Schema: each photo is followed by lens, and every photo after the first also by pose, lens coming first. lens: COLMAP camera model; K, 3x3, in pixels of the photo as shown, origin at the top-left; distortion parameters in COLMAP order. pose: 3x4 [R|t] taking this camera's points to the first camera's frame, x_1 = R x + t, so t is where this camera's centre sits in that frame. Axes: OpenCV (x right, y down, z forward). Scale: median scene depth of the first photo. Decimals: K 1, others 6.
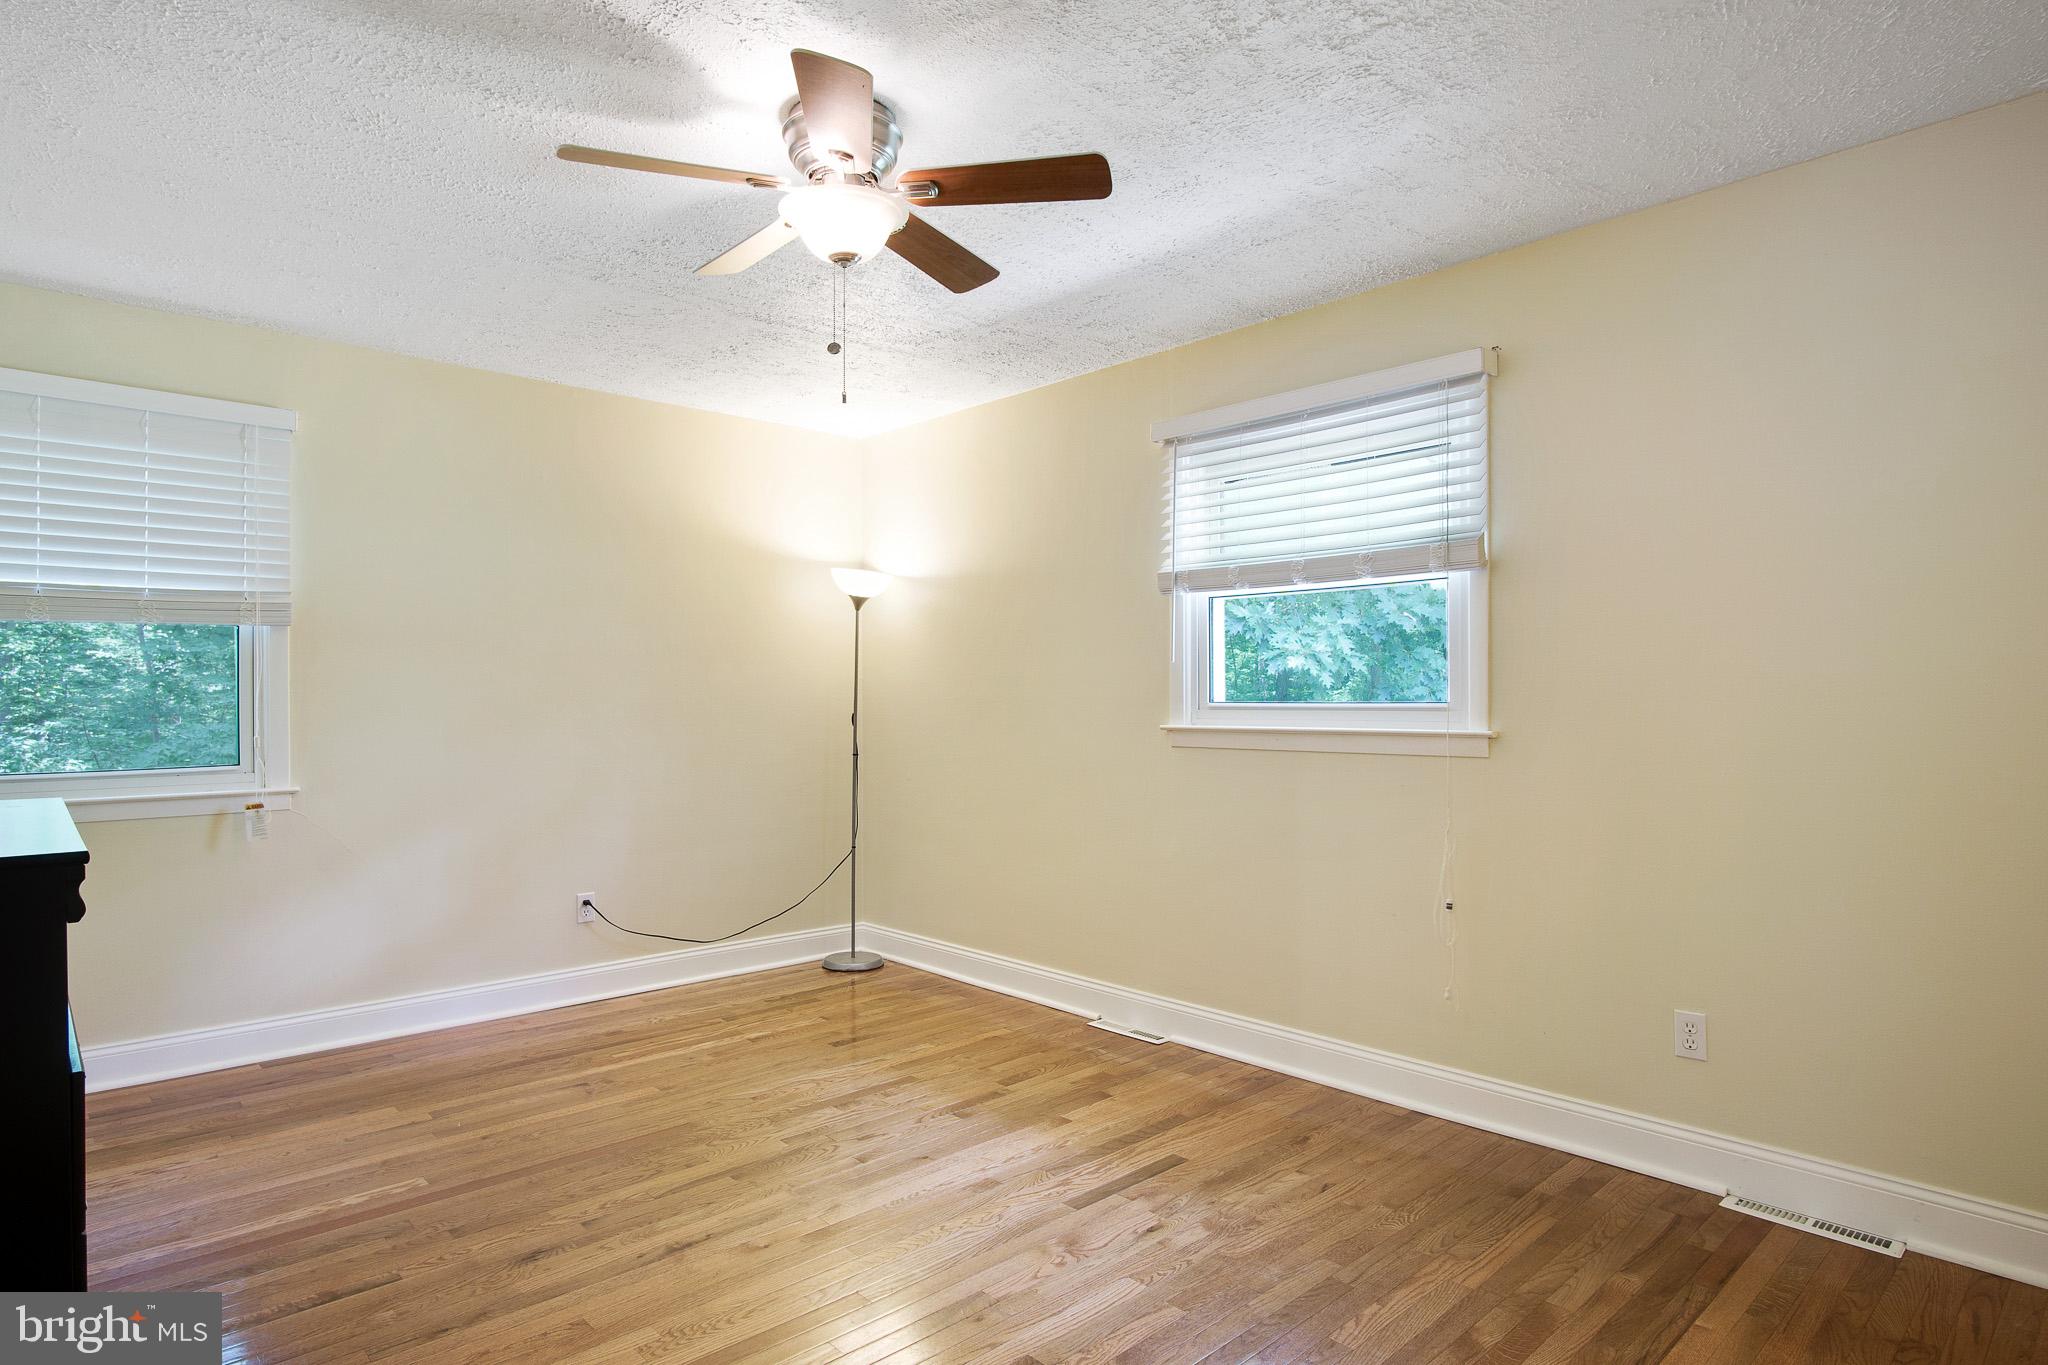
lens RADIAL K [[1125.9, 0, 1022.5], [0, 1125.9, 715.6], [0, 0, 1]] dist [-0.028135, 0.000850]
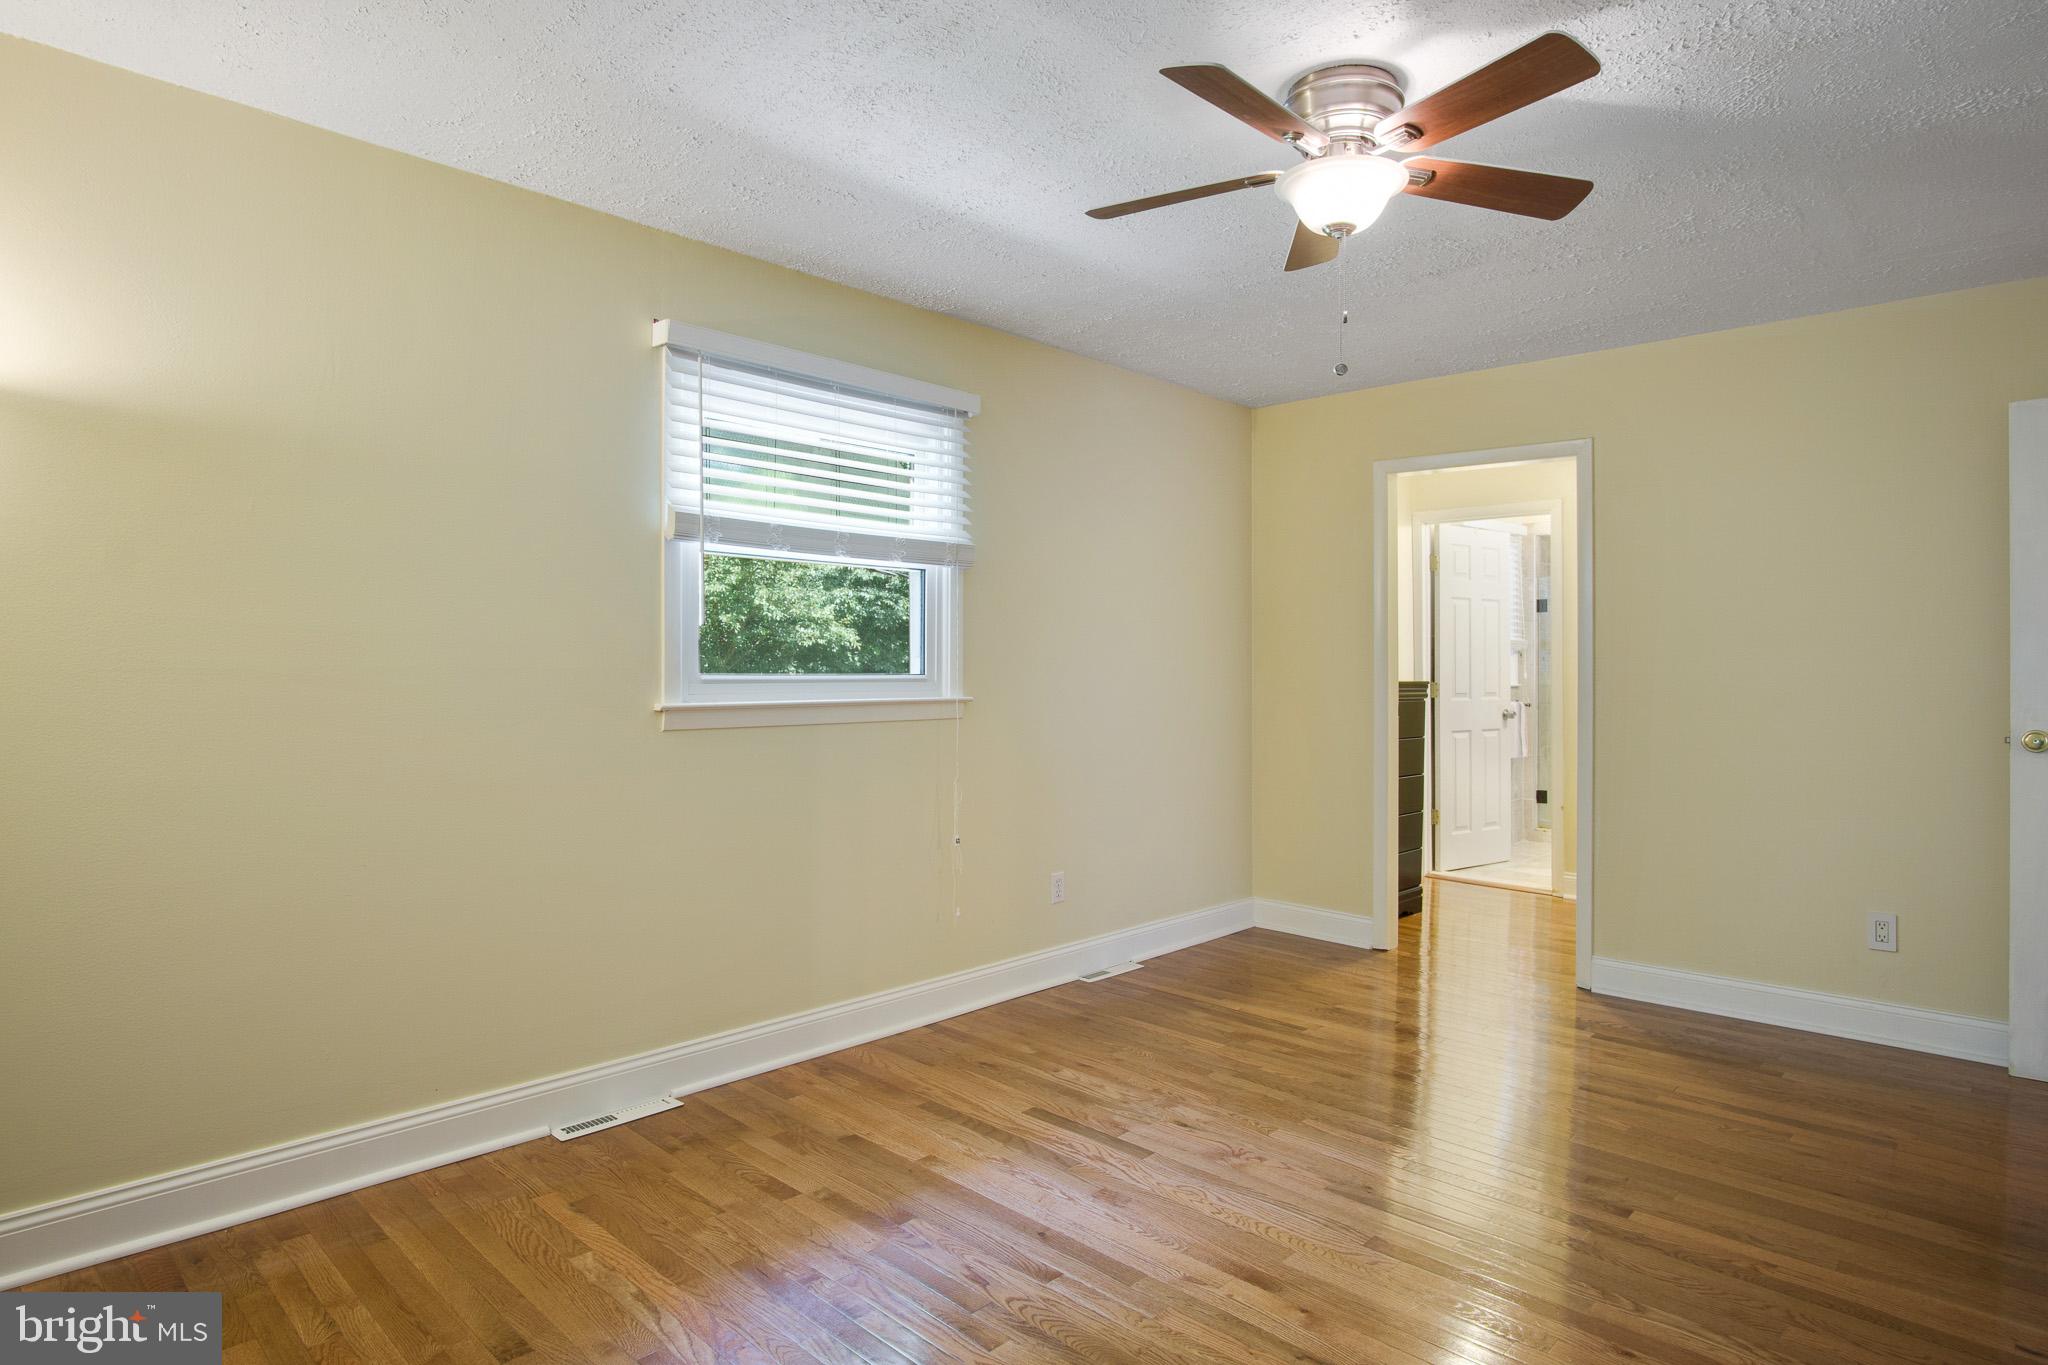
lens RADIAL K [[1120.2, 0, 1026.8], [0, 1120.2, 676.2], [0, 0, 1]] dist [-0.025901, 0.002702]
pose [[-0.054939, -0.006918, 0.998466, -0.820909], [0.010052, 0.999921, 0.007481, -0.017630], [-0.998439, 0.010447, -0.054865, 0.964050]]
